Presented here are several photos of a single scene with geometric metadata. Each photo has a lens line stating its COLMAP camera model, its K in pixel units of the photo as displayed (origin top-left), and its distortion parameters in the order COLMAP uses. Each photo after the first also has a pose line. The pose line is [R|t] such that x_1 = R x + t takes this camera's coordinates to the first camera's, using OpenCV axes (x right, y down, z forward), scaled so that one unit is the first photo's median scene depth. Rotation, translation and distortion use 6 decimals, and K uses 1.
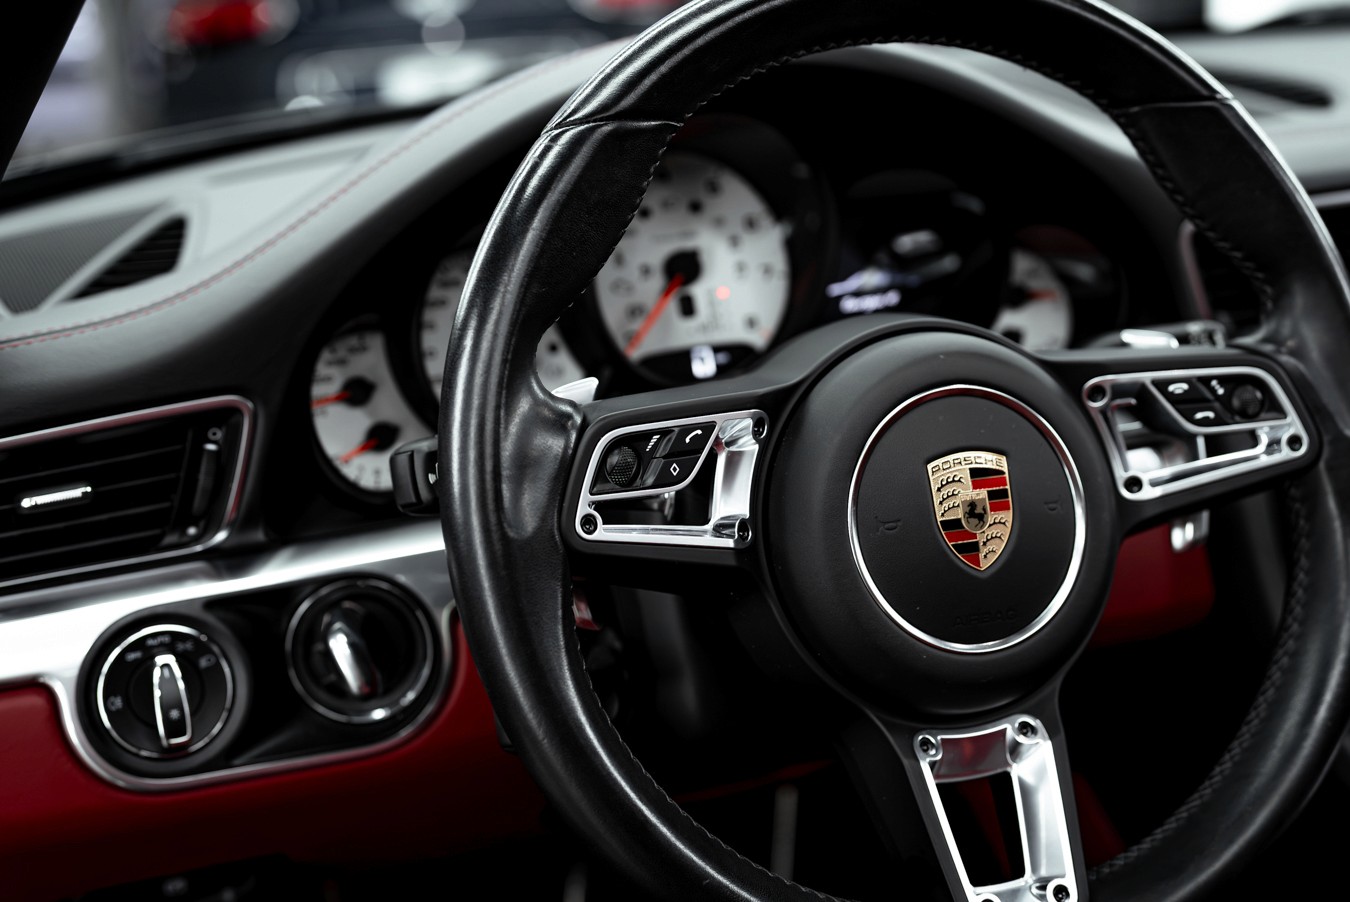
lens RADIAL K [[1957.7, 0, 682.4], [0, 1957.7, 461.7], [0, 0, 1]] dist [0.013145, 0.000000]
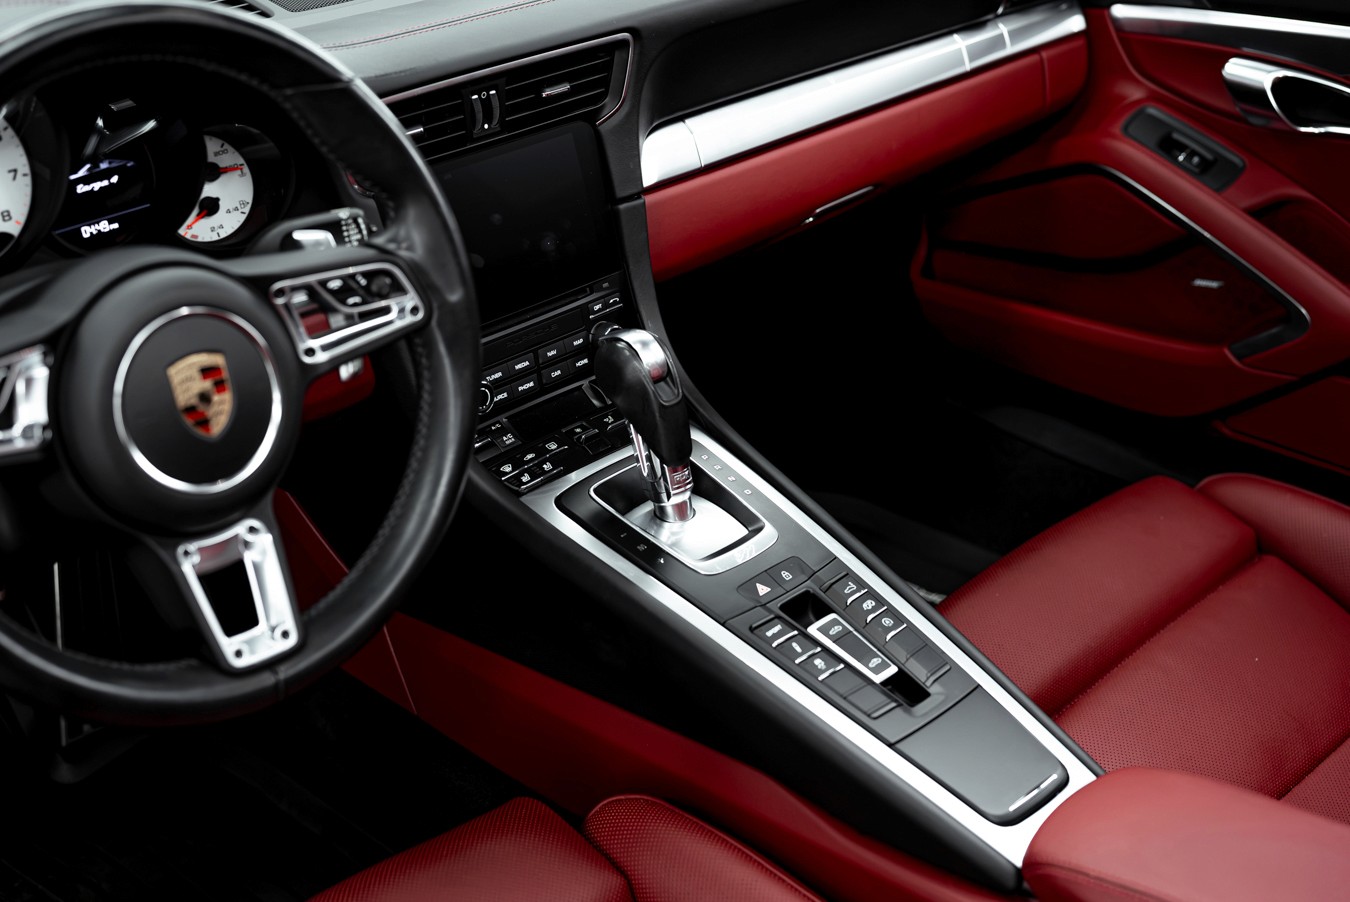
lens RADIAL K [[1957.7, 0, 672.6], [0, 1957.7, 442.0], [0, 0, 1]] dist [0.013145, 0.000000]
pose [[0.920417, -0.126110, 0.370040, -0.071465], [0.046980, 0.975362, 0.215548, -0.229001], [-0.388105, -0.181010, 0.903665, -0.445854]]
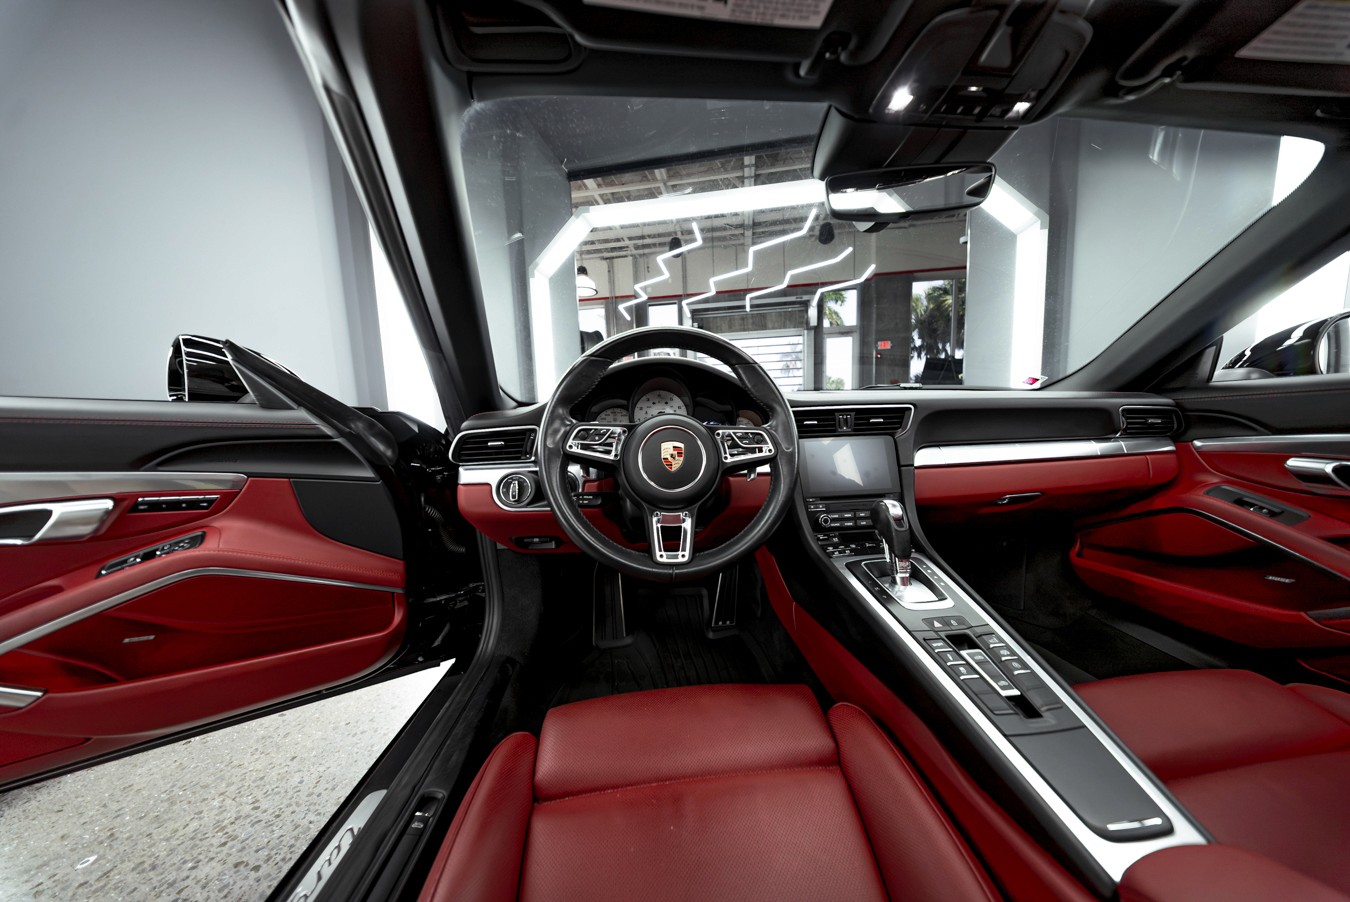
lens RADIAL K [[396.3, 0, 678.1], [0, 396.3, 454.9], [0, 0, 1]] dist [-0.000639, -0.001027]
pose [[0.952795, 0.064256, -0.296735, 0.379734], [-0.103273, 0.987661, -0.117731, 0.110419], [0.285509, 0.142818, 0.947675, 0.222271]]
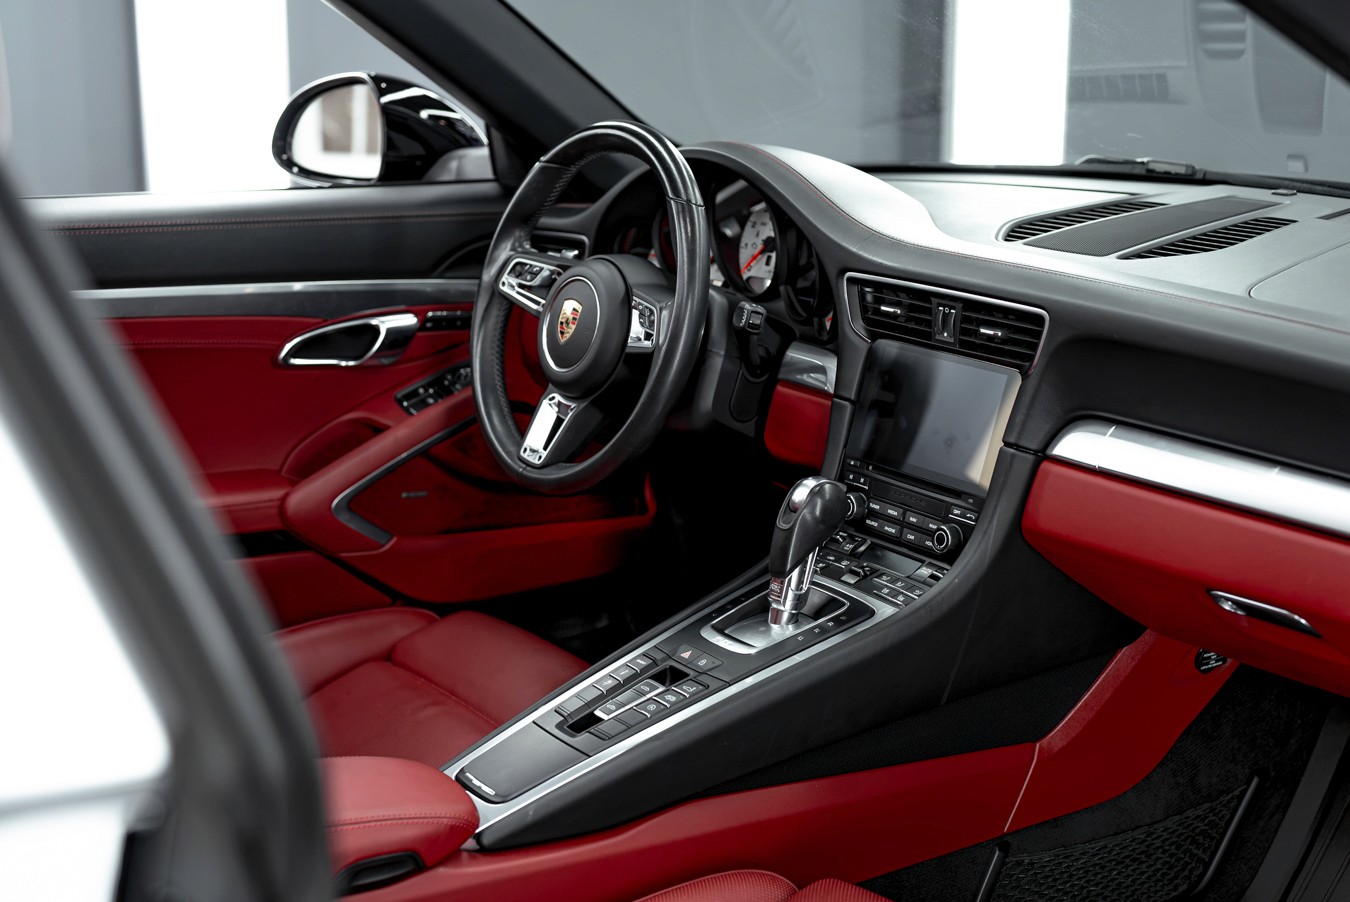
lens RADIAL K [[1957.7, 0, 674.5], [0, 1957.7, 445.5], [0, 0, 1]] dist [0.013145, 0.000000]
pose [[0.194494, 0.294491, -0.935653, 2.700758], [-0.256183, 0.936013, 0.241351, -0.495959], [0.946859, 0.192757, 0.257493, 0.433534]]
